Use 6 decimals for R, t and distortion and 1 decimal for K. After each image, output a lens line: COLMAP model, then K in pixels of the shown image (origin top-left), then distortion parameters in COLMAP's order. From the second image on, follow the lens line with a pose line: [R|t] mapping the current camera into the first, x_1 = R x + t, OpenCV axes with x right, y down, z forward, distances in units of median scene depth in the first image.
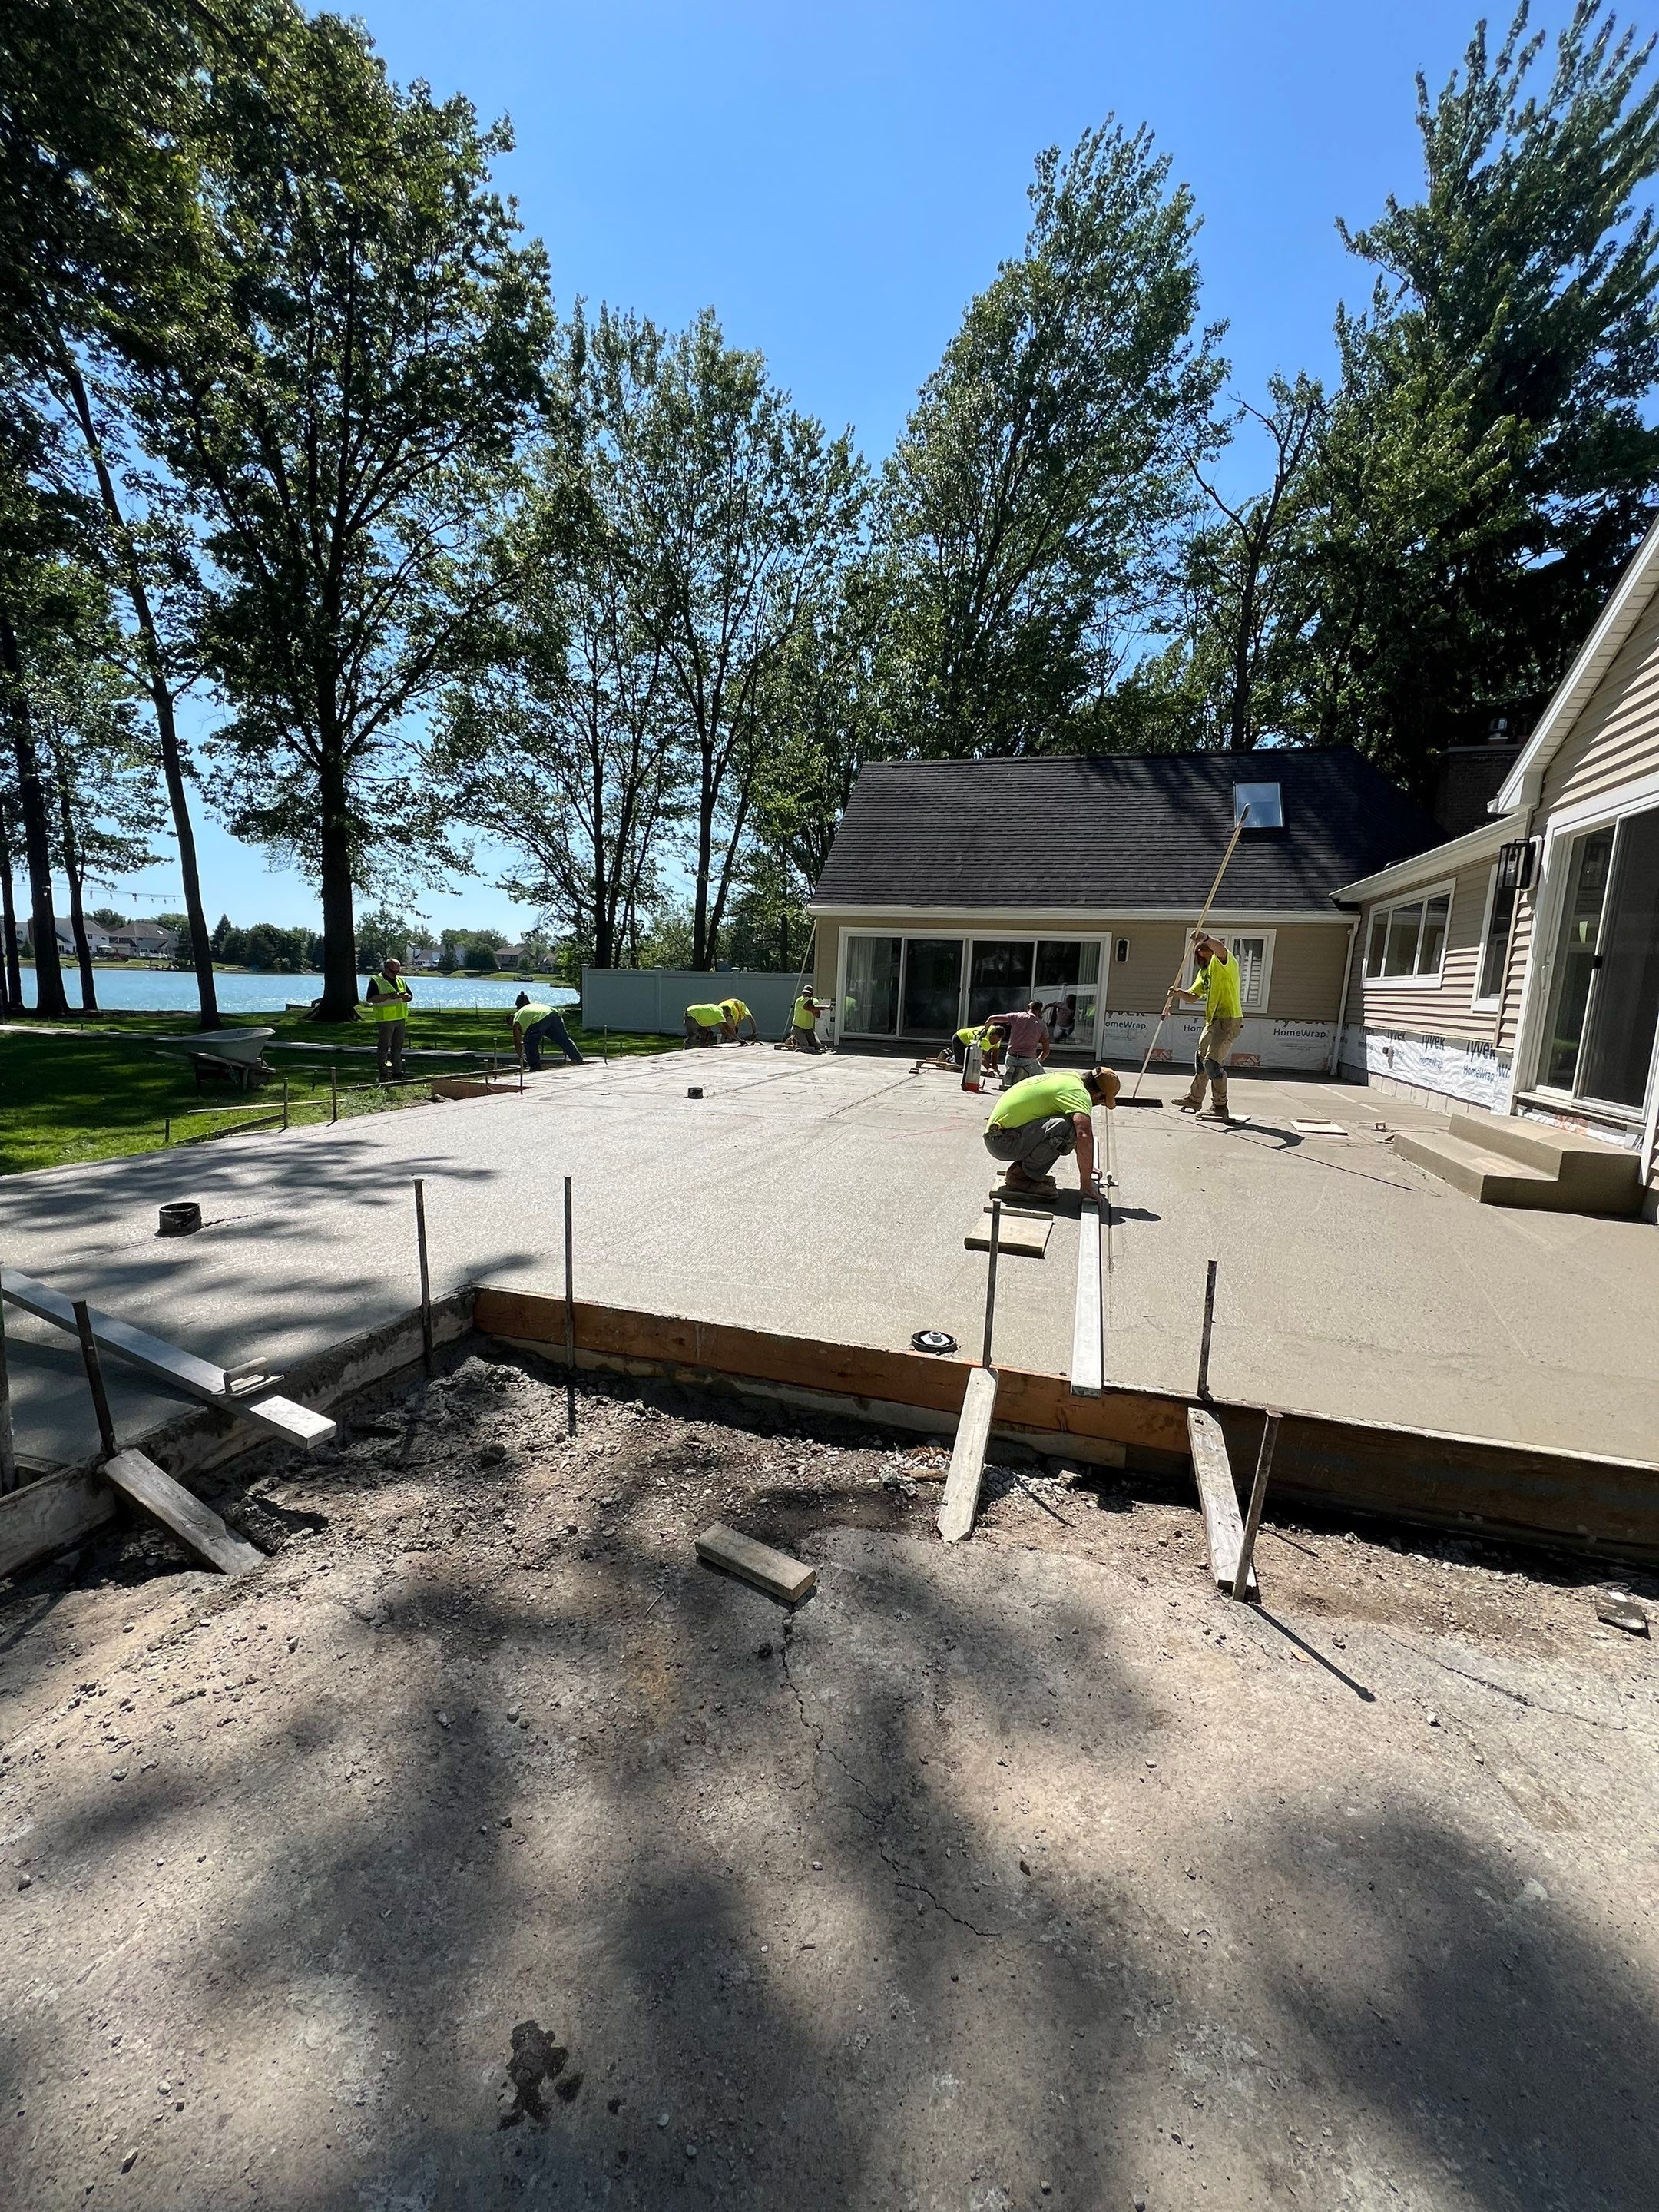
lens RADIAL K [[872.5, 0, 834.8], [0, 872.5, 1114.4], [0, 0, 1]] dist [-0.002606, -0.000539]
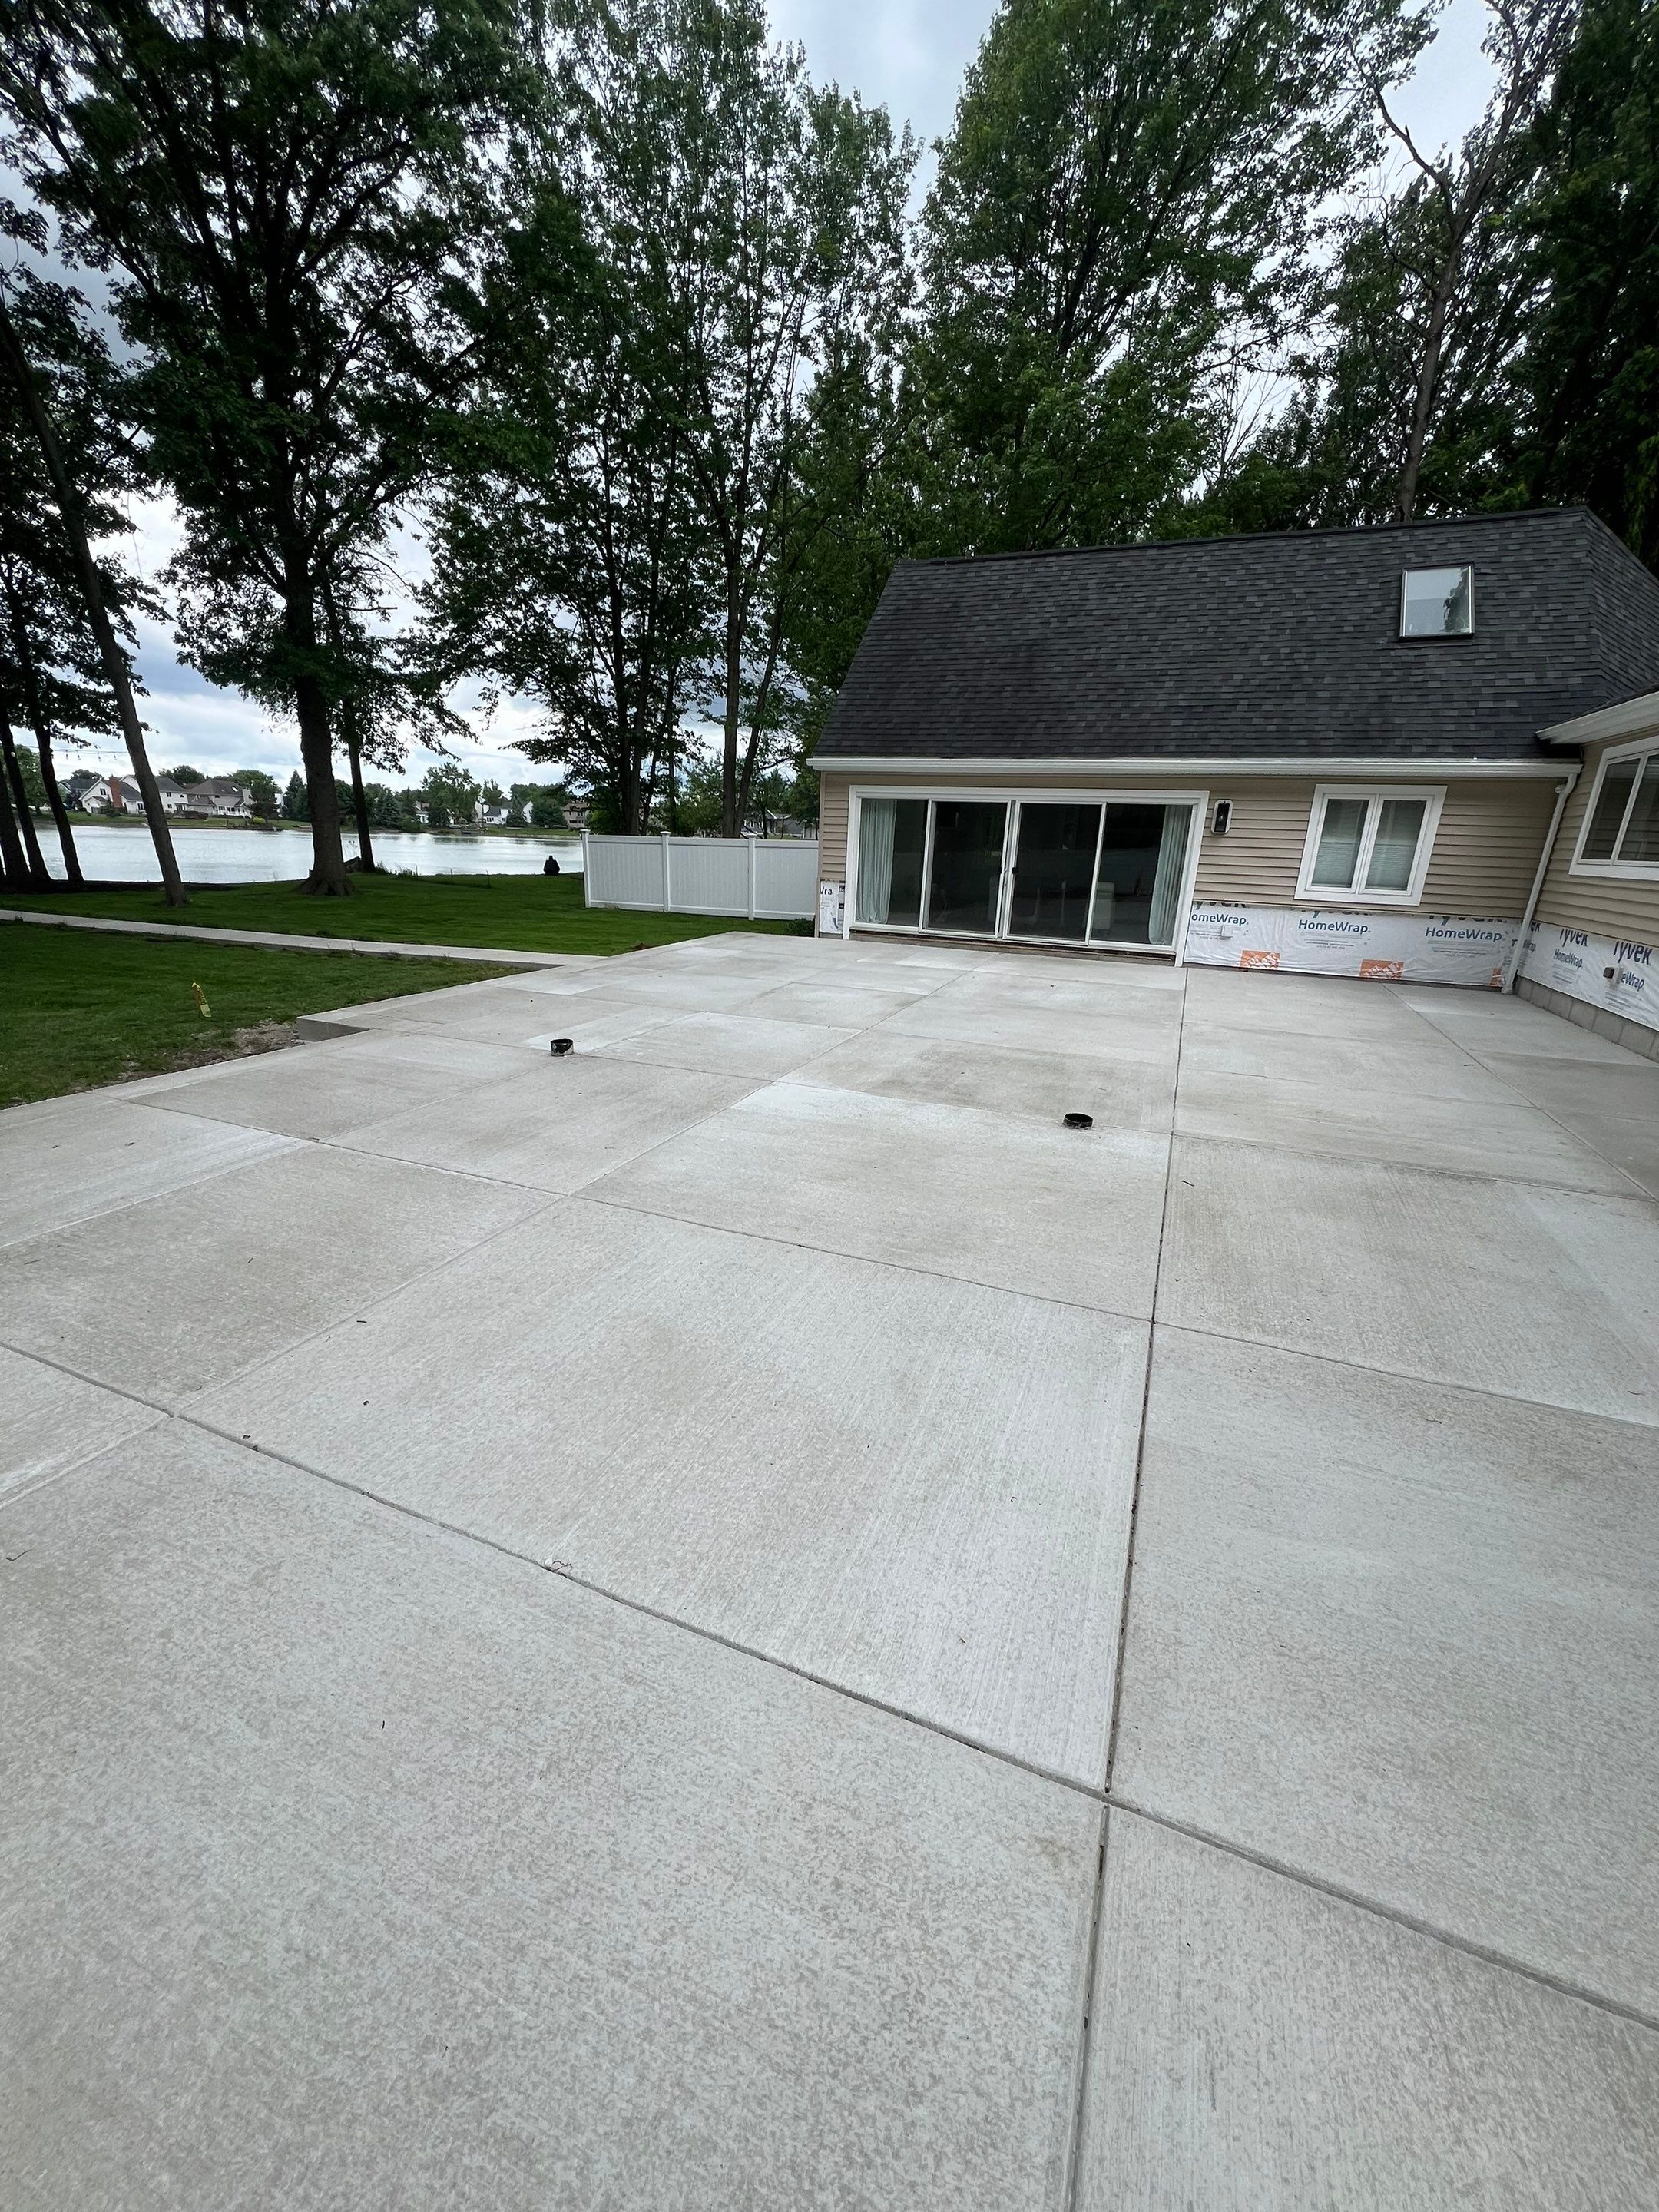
lens RADIAL K [[872.5, 0, 834.8], [0, 872.5, 1114.4], [0, 0, 1]] dist [-0.002606, -0.000539]
pose [[0.997405, 0.018095, -0.069686, 0.029760], [-0.007165, 0.988043, 0.154012, -0.025467], [0.071639, -0.153113, 0.985609, 0.105806]]
